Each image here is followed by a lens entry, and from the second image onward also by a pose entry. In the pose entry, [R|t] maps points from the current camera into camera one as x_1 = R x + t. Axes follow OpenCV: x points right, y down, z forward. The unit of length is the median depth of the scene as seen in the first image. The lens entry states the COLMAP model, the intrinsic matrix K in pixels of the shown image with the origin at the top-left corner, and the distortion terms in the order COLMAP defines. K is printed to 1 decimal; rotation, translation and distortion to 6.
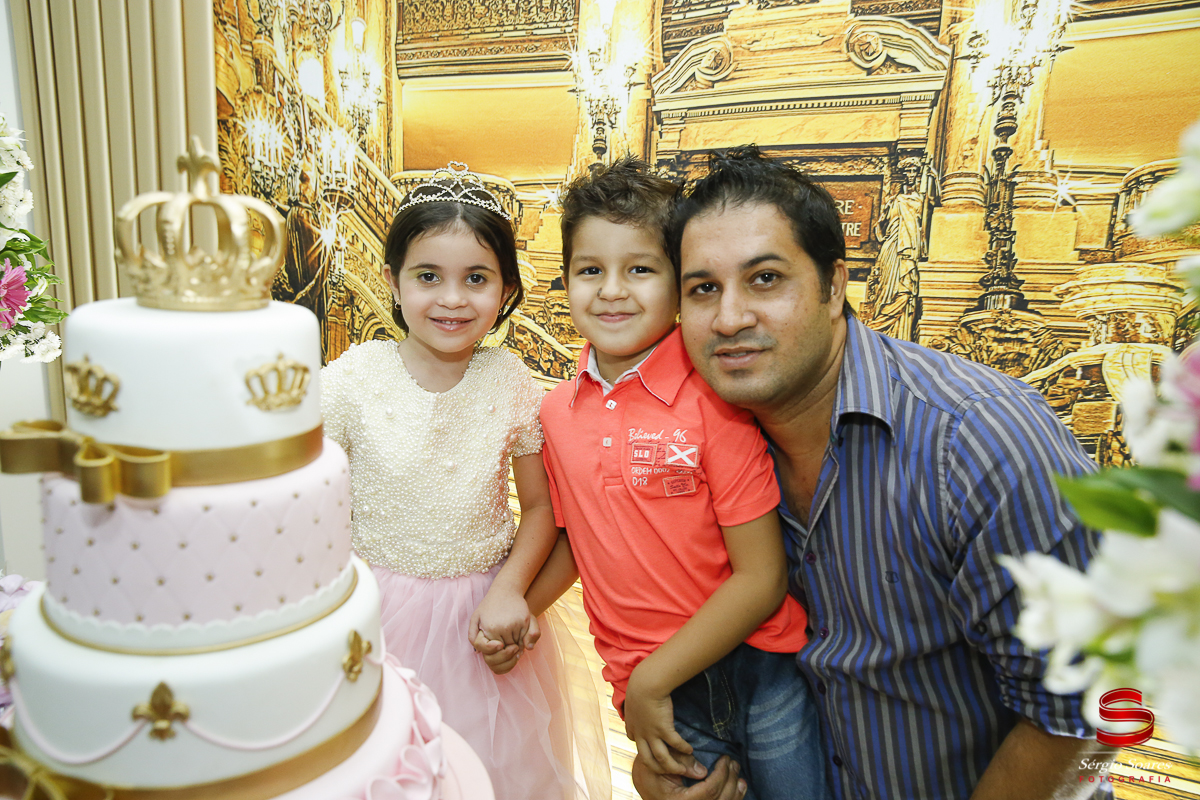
lens RADIAL K [[884.5, 0, 604.8], [0, 884.5, 401.7], [0, 0, 1]] dist [-0.074940, 0.062904]
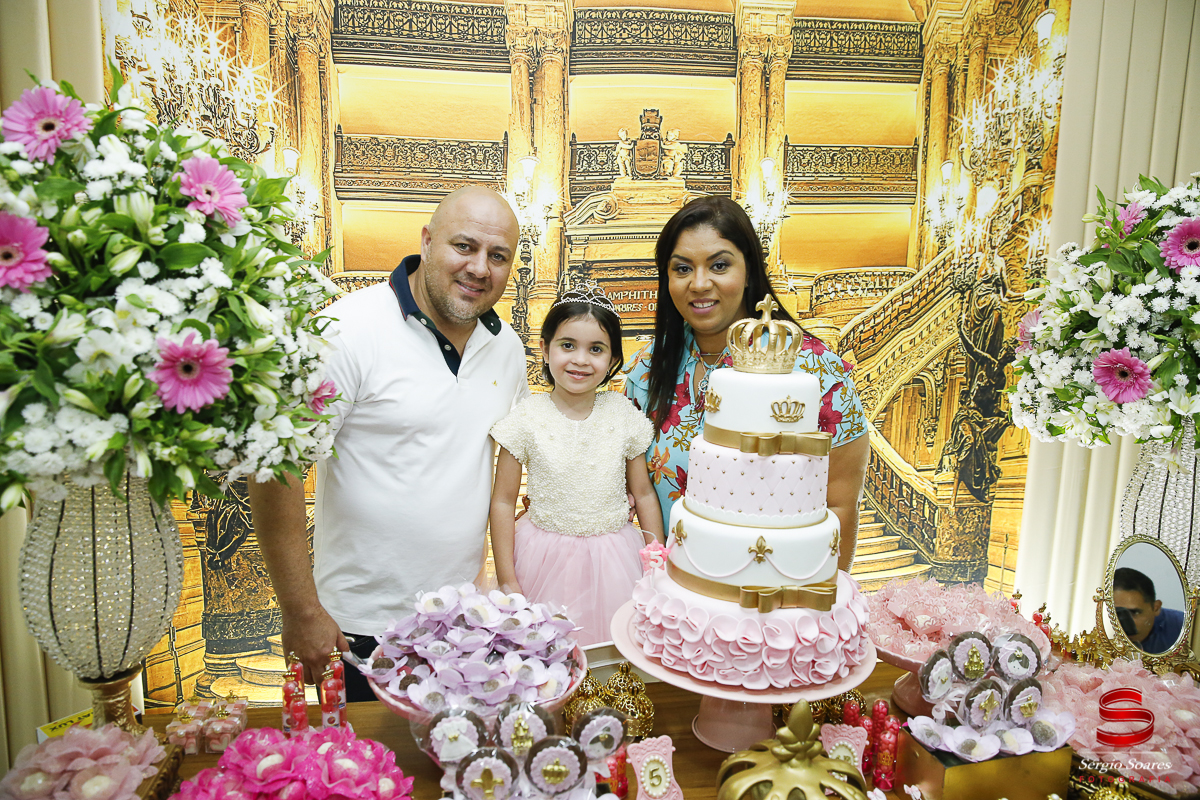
lens RADIAL K [[802.1, 0, 596.0], [0, 802.1, 402.6], [0, 0, 1]] dist [-0.101884, 0.066182]
pose [[0.761973, -0.121857, 0.636041, -0.889228], [0.144144, 0.989413, 0.016875, -0.055395], [-0.631363, 0.078823, 0.771471, -0.113486]]
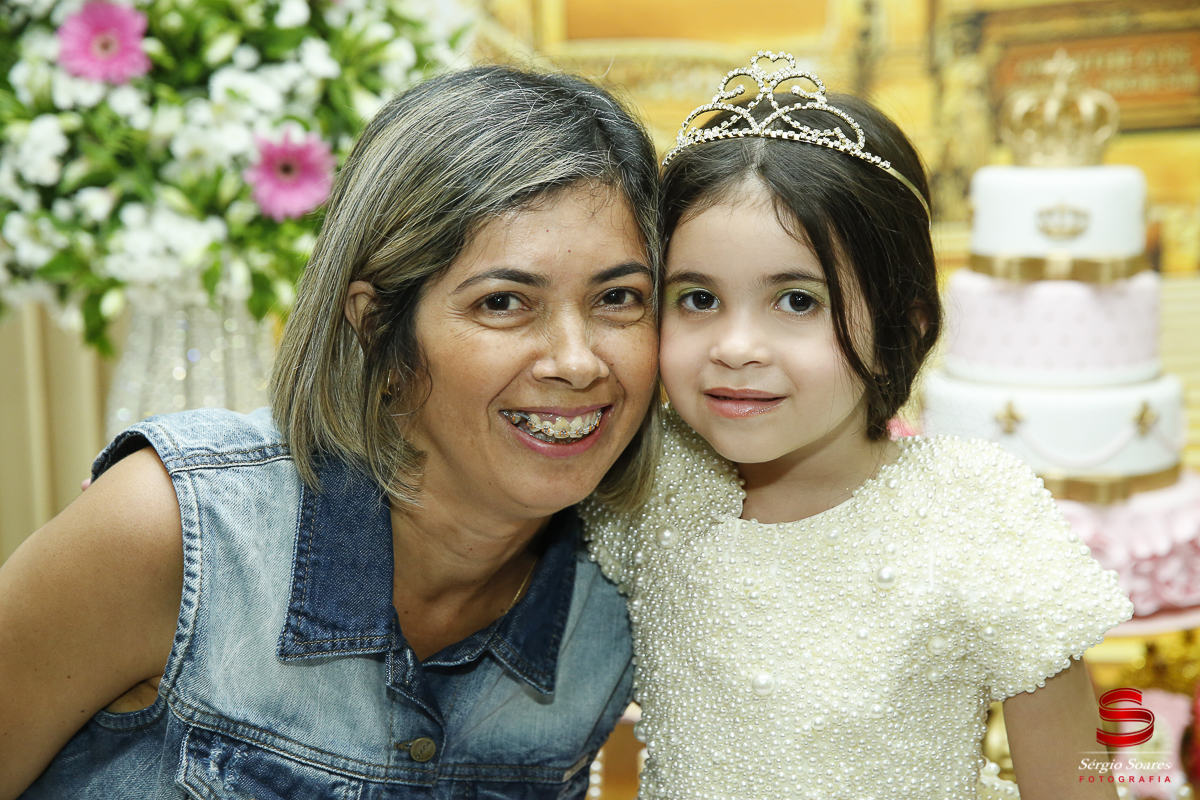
lens RADIAL K [[2111.2, 0, 636.3], [0, 2111.2, 421.7], [0, 0, 1]] dist [0.190558, 0.000000]
pose [[0.946079, -0.118652, 0.301423, -0.979716], [0.131241, 0.991111, -0.021787, 0.128322], [-0.296158, 0.060171, 0.953242, -0.946870]]
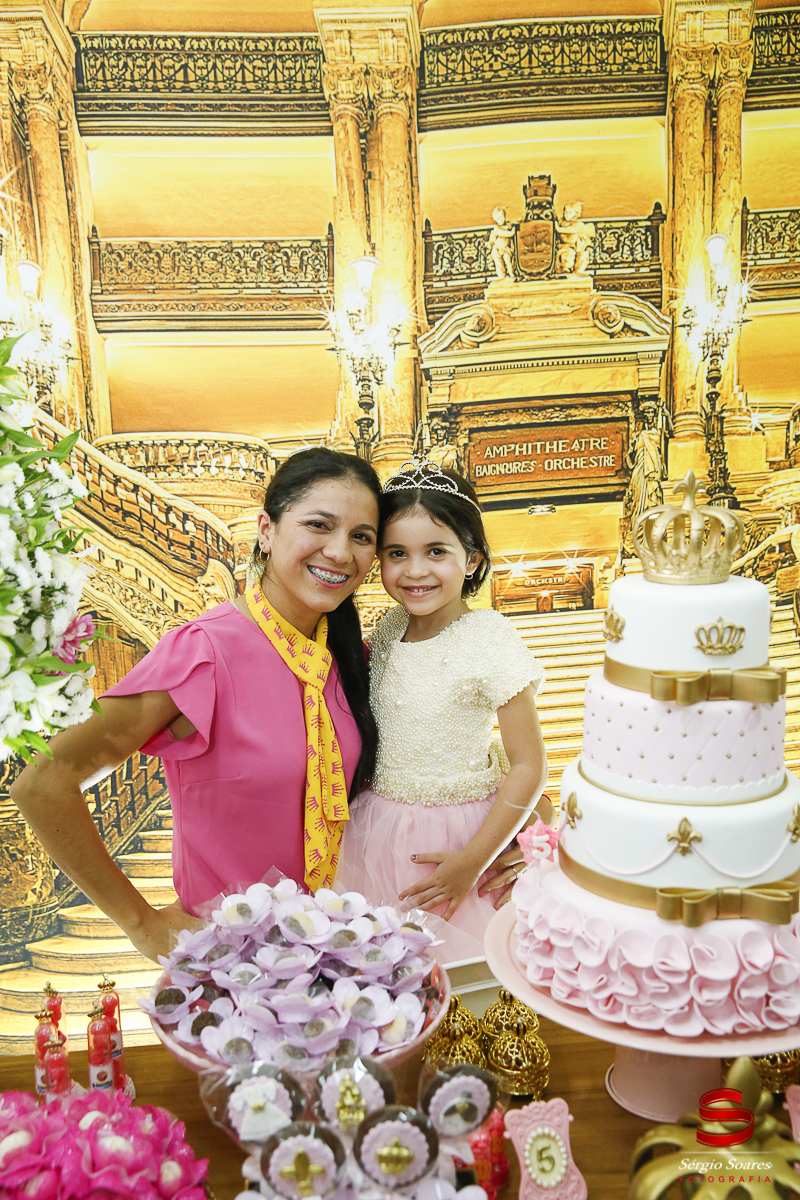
lens RADIAL K [[1164.3, 0, 397.2], [0, 1164.3, 607.1], [0, 0, 1]] dist [0.014651, 0.000000]
pose [[0.812087, -0.165349, 0.559620, -0.876985], [0.178457, 0.983440, 0.031608, -0.094642], [-0.555579, 0.074200, 0.828146, -0.174326]]
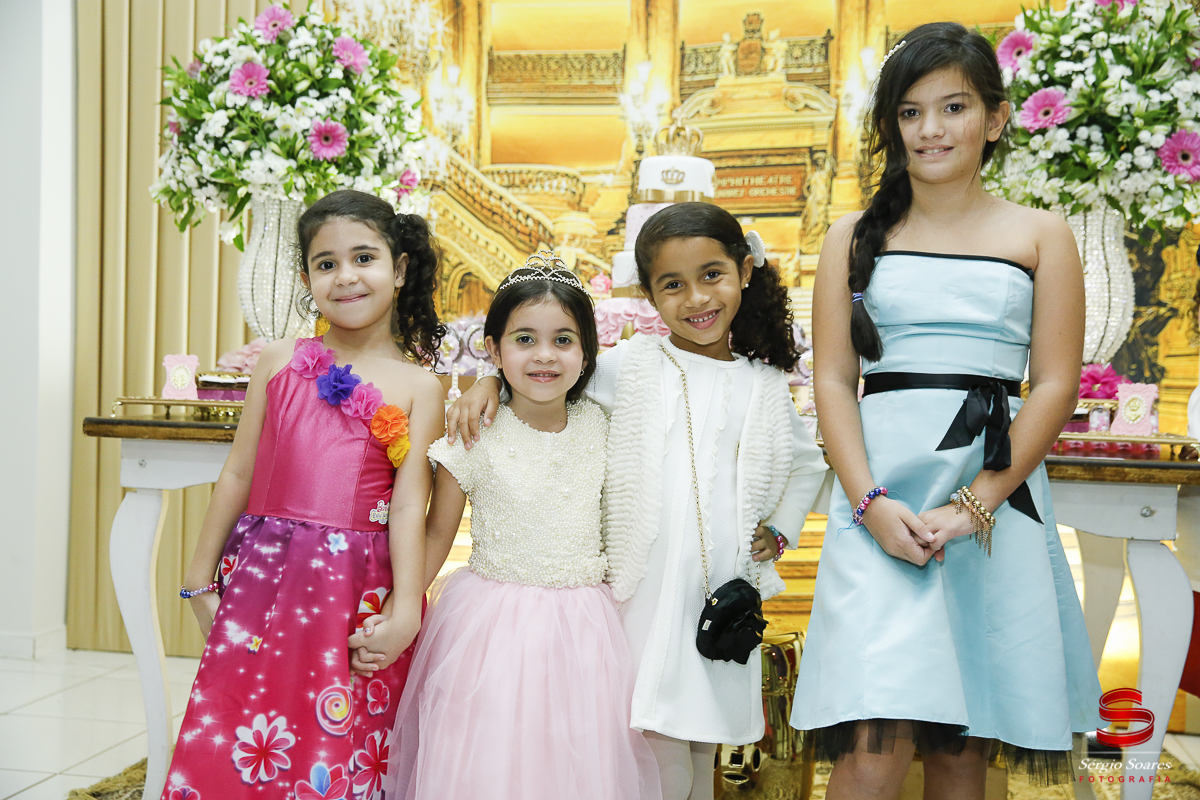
lens RADIAL K [[1358.2, 0, 603.8], [0, 1358.2, 400.3], [0, 0, 1]] dist [0.057522, 0.000000]
pose [[0.948352, -0.020337, 0.316568, -1.009745], [0.074767, 0.984158, -0.160758, 0.668704], [-0.308283, 0.176124, 0.934849, -1.497756]]
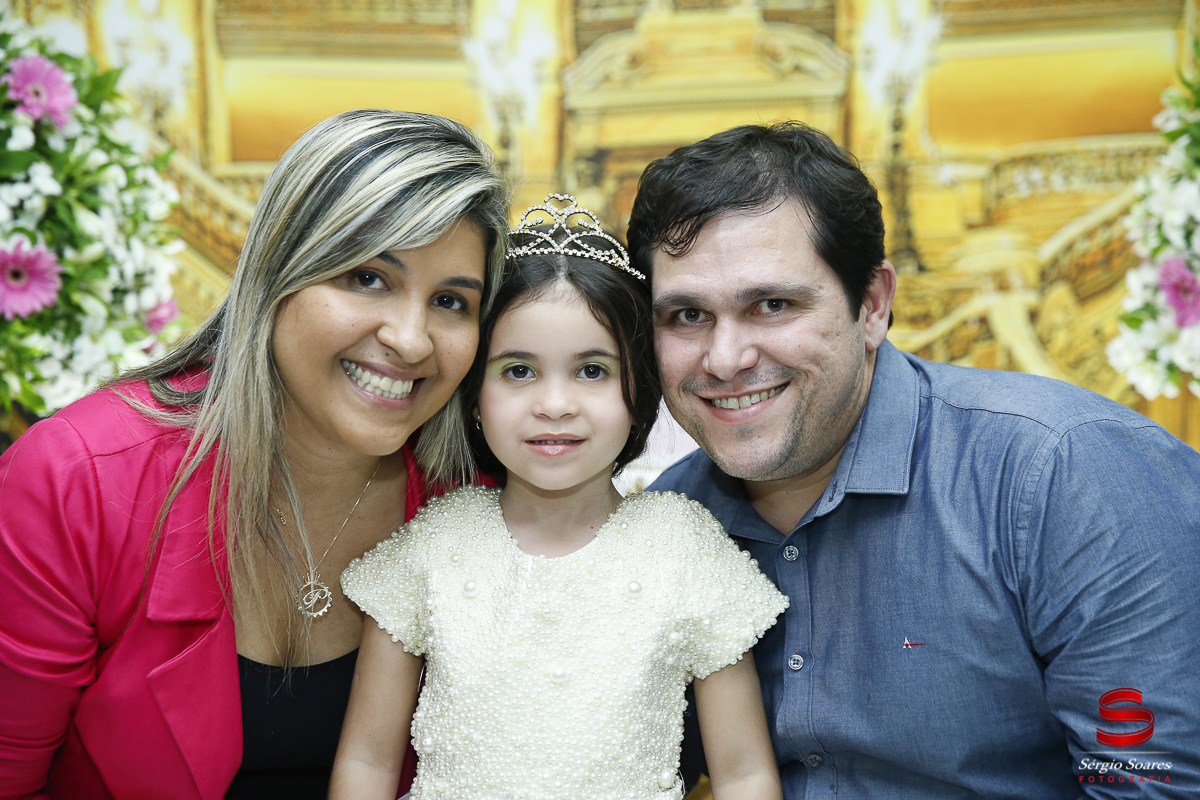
lens RADIAL K [[2148.7, 0, 597.2], [0, 2148.7, 403.3], [0, 0, 1]] dist [0.214178, 0.000000]
pose [[0.871650, -0.093496, 0.481130, -1.189010], [0.132385, 0.990062, -0.047444, 0.132291], [-0.471912, 0.105049, 0.875365, -1.193405]]
